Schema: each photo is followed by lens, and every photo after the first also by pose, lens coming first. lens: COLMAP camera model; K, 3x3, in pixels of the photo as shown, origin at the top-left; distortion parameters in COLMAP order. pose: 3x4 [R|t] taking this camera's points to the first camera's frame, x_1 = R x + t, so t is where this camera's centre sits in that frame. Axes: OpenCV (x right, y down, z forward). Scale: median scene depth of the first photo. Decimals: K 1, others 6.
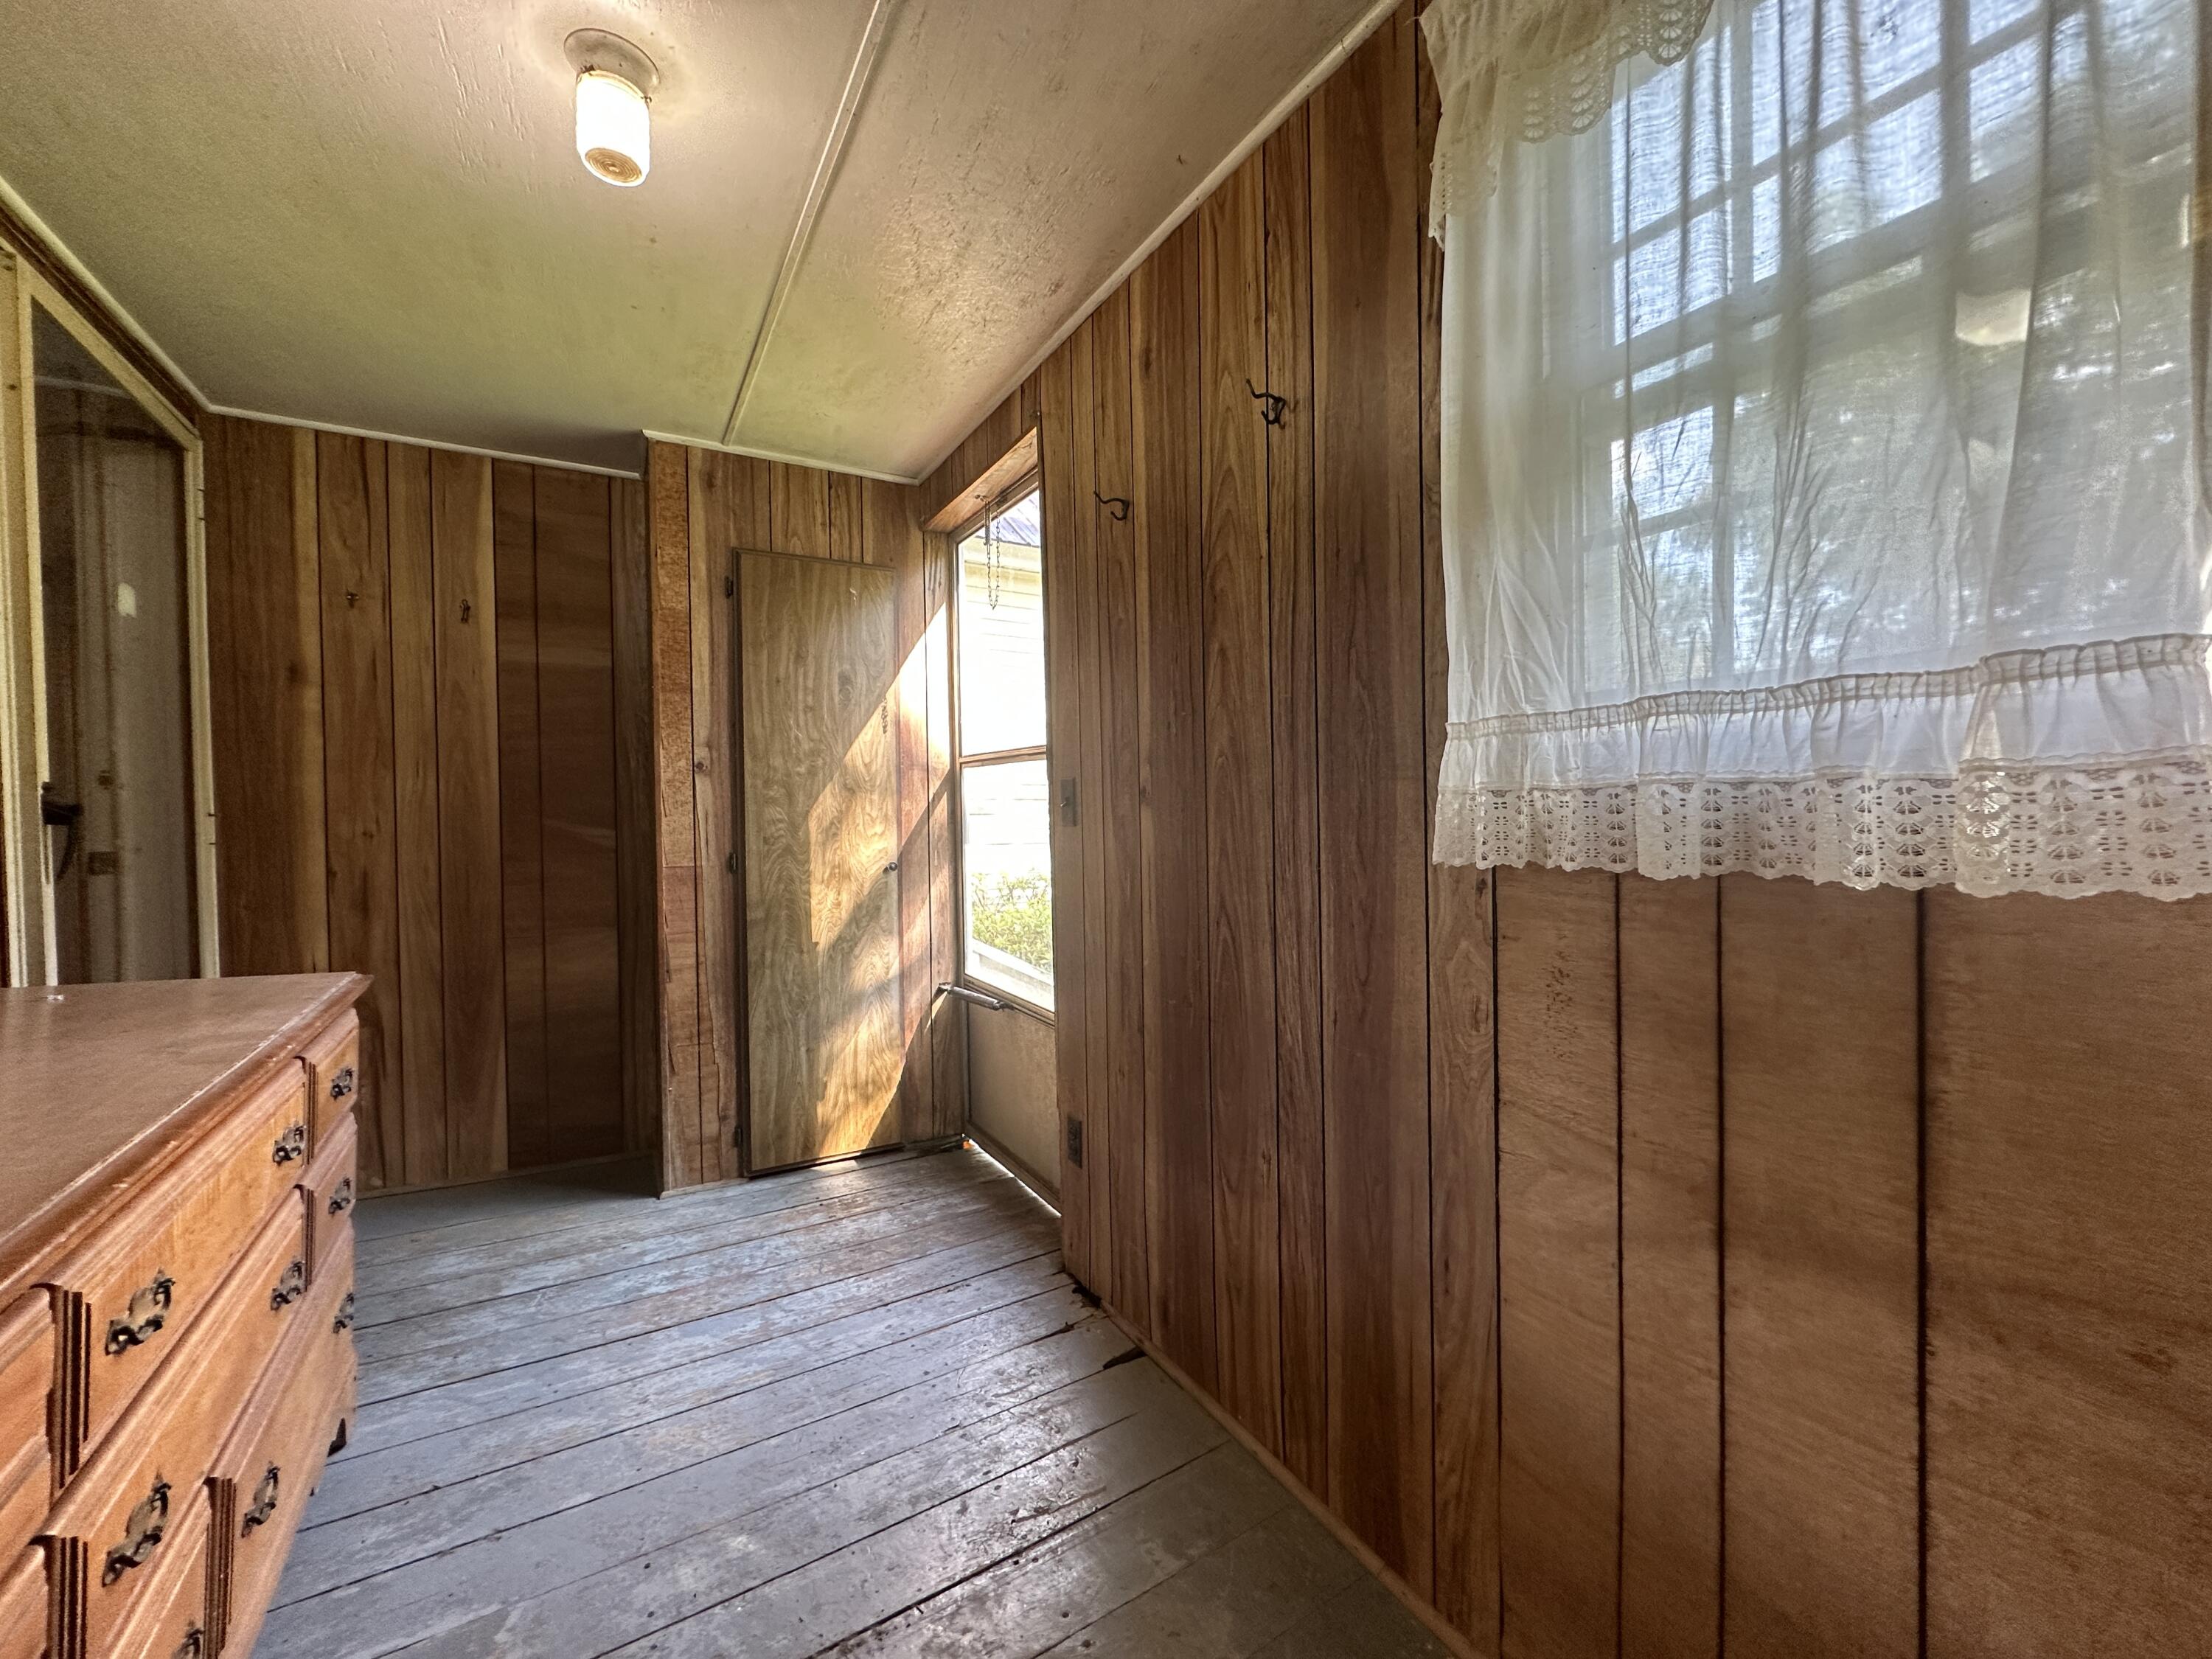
lens RADIAL K [[889.3, 0, 1104.0], [0, 889.3, 826.1], [0, 0, 1]] dist [-0.001686, 0.000815]
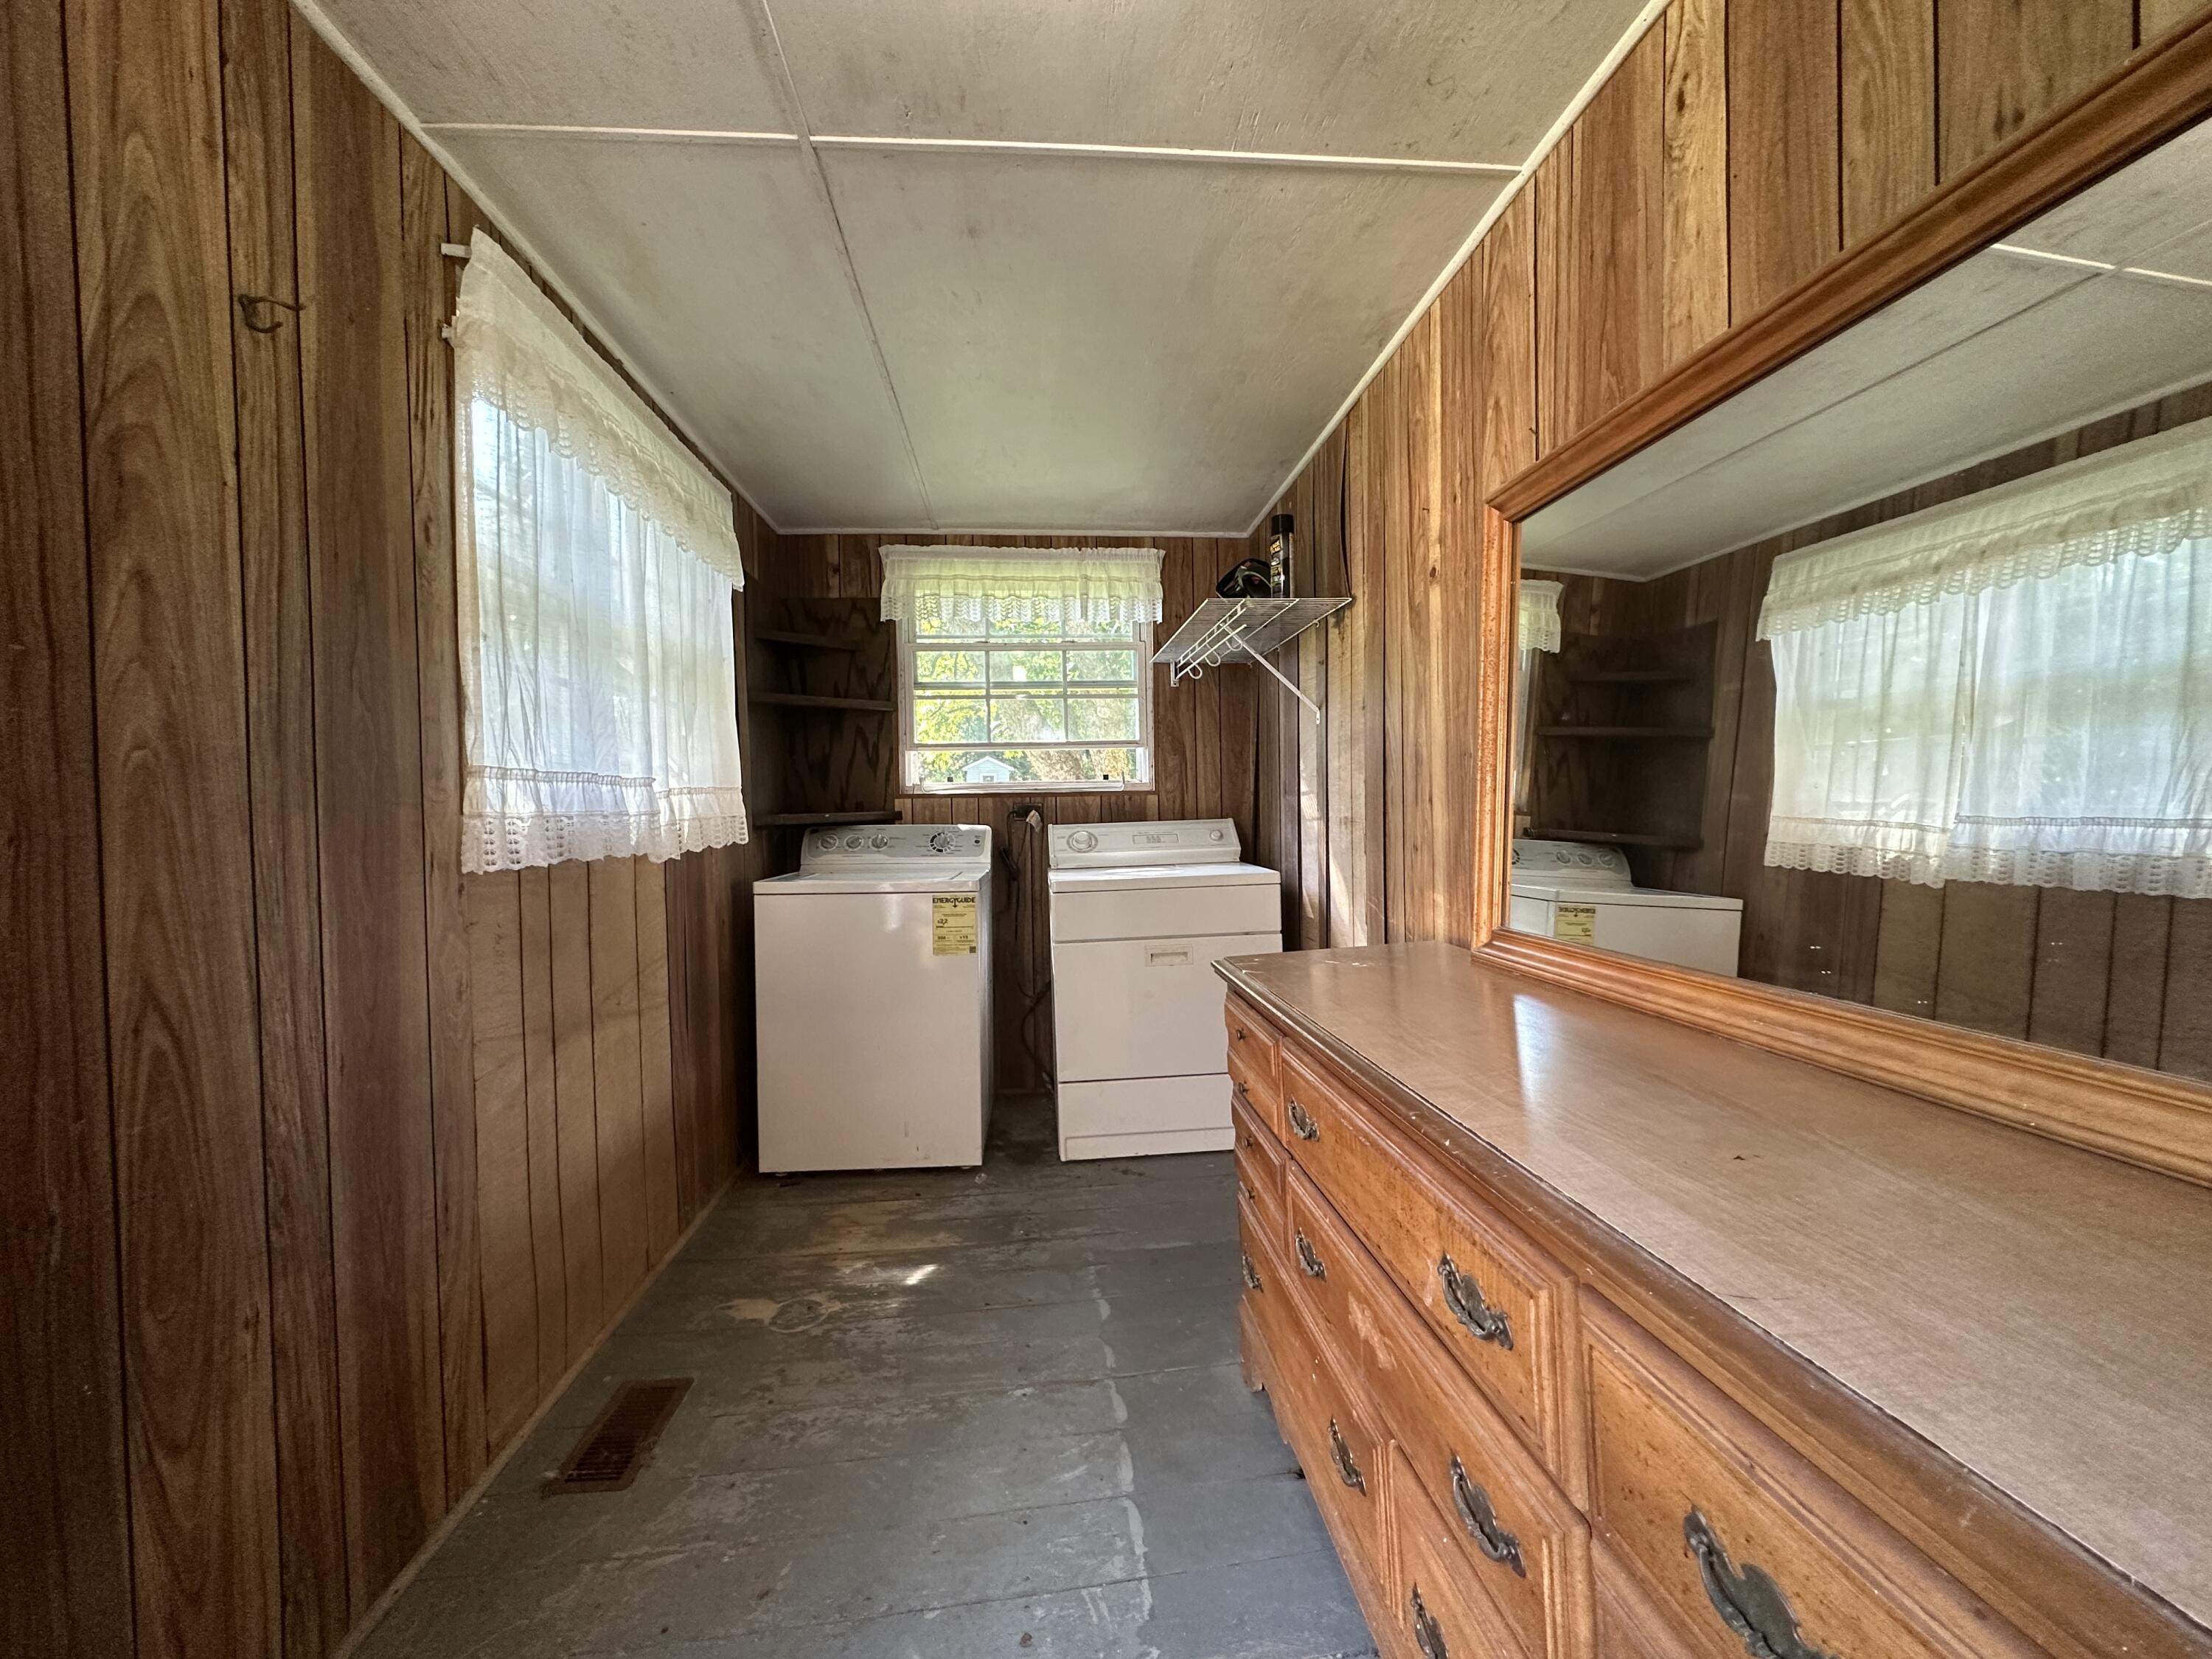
lens RADIAL K [[889.3, 0, 1104.0], [0, 889.3, 826.1], [0, 0, 1]] dist [-0.001686, 0.000815]
pose [[-0.904141, 0.022772, 0.426627, -0.777580], [0.037731, 0.998933, 0.026643, -0.019222], [-0.425565, 0.040186, -0.904035, 1.383168]]
